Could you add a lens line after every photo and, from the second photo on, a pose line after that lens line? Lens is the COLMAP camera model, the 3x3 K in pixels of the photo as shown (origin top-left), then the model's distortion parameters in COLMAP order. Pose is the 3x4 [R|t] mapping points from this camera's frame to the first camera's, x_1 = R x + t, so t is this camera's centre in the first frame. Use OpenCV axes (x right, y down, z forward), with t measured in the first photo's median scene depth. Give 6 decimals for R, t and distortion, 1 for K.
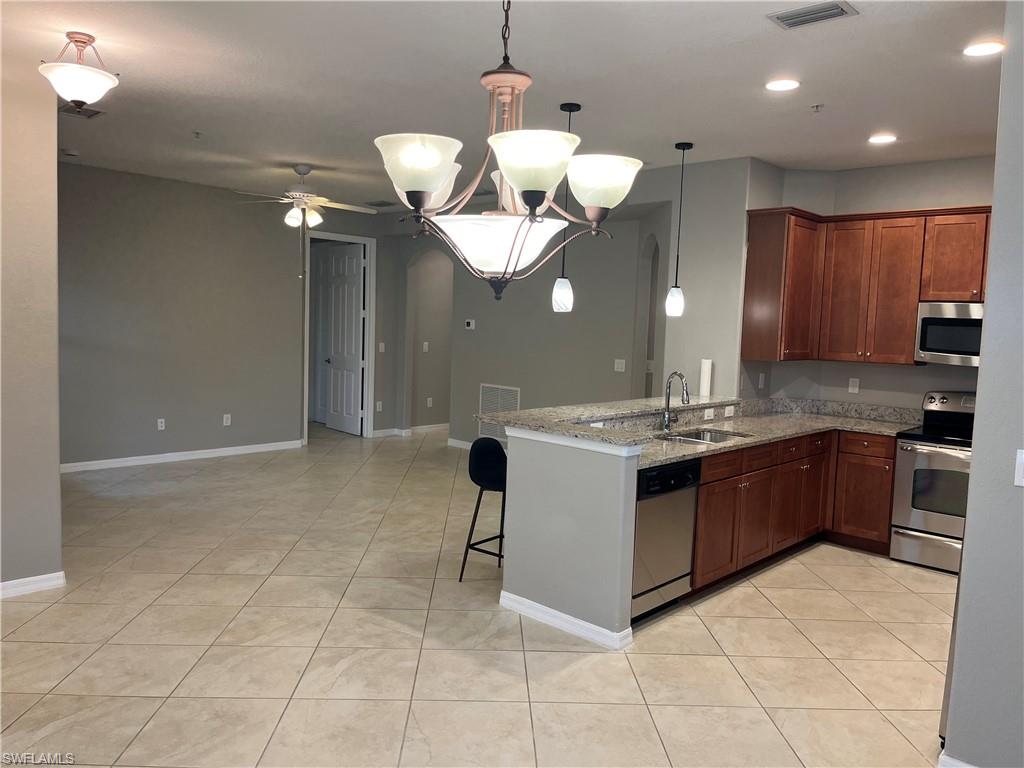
lens RADIAL K [[770.1, 0, 512.0], [0, 770.1, 384.0], [0, 0, 1]] dist [0.040535, -0.000564]
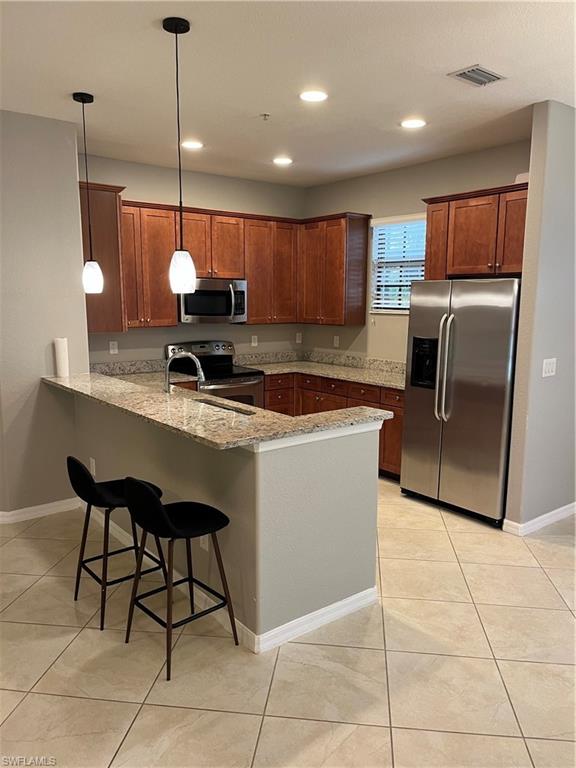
lens RADIAL K [[579.0, 0, 290.0], [0, 579.0, 389.6], [0, 0, 1]] dist [0.071199, -0.090162]
pose [[0.153833, -0.189084, 0.969836, -0.457947], [0.085913, 0.980362, 0.177509, -0.081389], [-0.984355, 0.056015, 0.167057, 0.684787]]
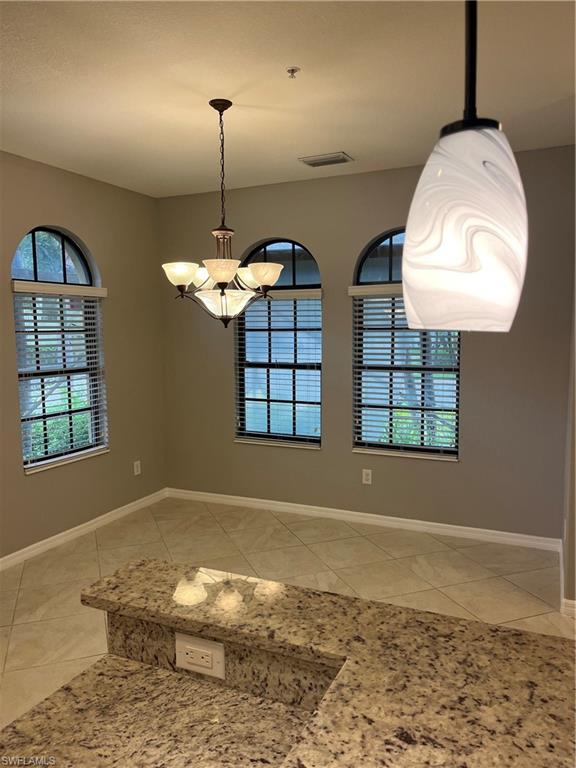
lens RADIAL K [[579.0, 0, 290.0], [0, 579.0, 389.6], [0, 0, 1]] dist [0.071199, -0.090162]
pose [[-0.949697, 0.007631, -0.313077, 0.123119], [-0.050824, 0.982695, 0.178121, -0.088415], [0.309018, 0.185073, -0.932875, 0.961038]]
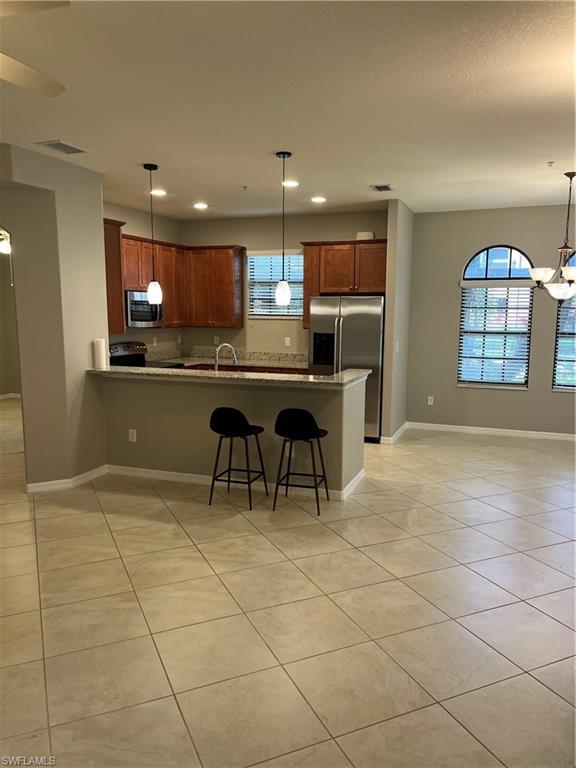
lens RADIAL K [[579.0, 0, 290.0], [0, 579.0, 389.6], [0, 0, 1]] dist [0.071199, -0.090162]
pose [[-0.383932, -0.165468, 0.908414, -0.793244], [0.061980, 0.976975, 0.204152, -0.136875], [-0.921279, 0.134684, -0.364837, 1.202325]]
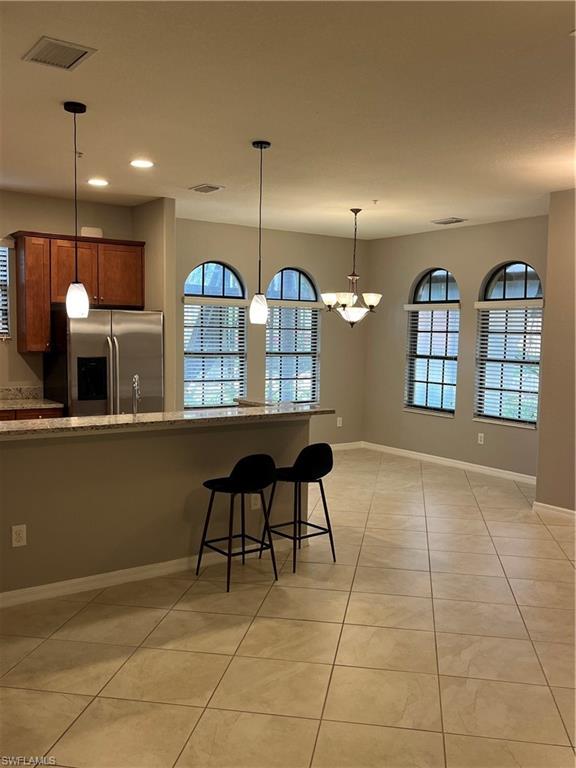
lens RADIAL K [[713.8, 0, 287.1], [0, 713.8, 396.4], [0, 0, 1]] dist [0.052582, -0.000872]
pose [[-0.977666, -0.072257, 0.197355, -0.166556], [-0.035783, 0.982559, 0.182475, -0.158400], [-0.207098, 0.171338, -0.963200, 1.754321]]
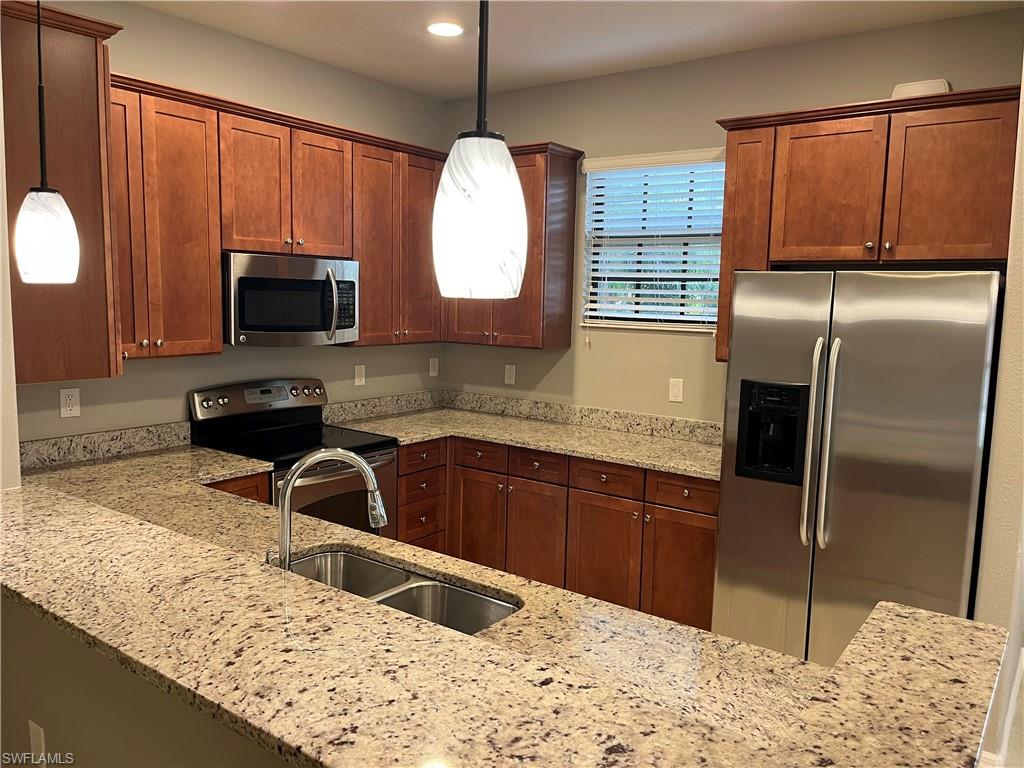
lens RADIAL K [[772.0, 0, 514.8], [0, 772.0, 380.1], [0, 0, 1]] dist [0.071199, -0.090162]
pose [[-0.113819, -0.147751, 0.982454, -0.133801], [0.059869, 0.986063, 0.155229, -0.090274], [-0.991696, 0.076487, -0.103387, 0.875882]]
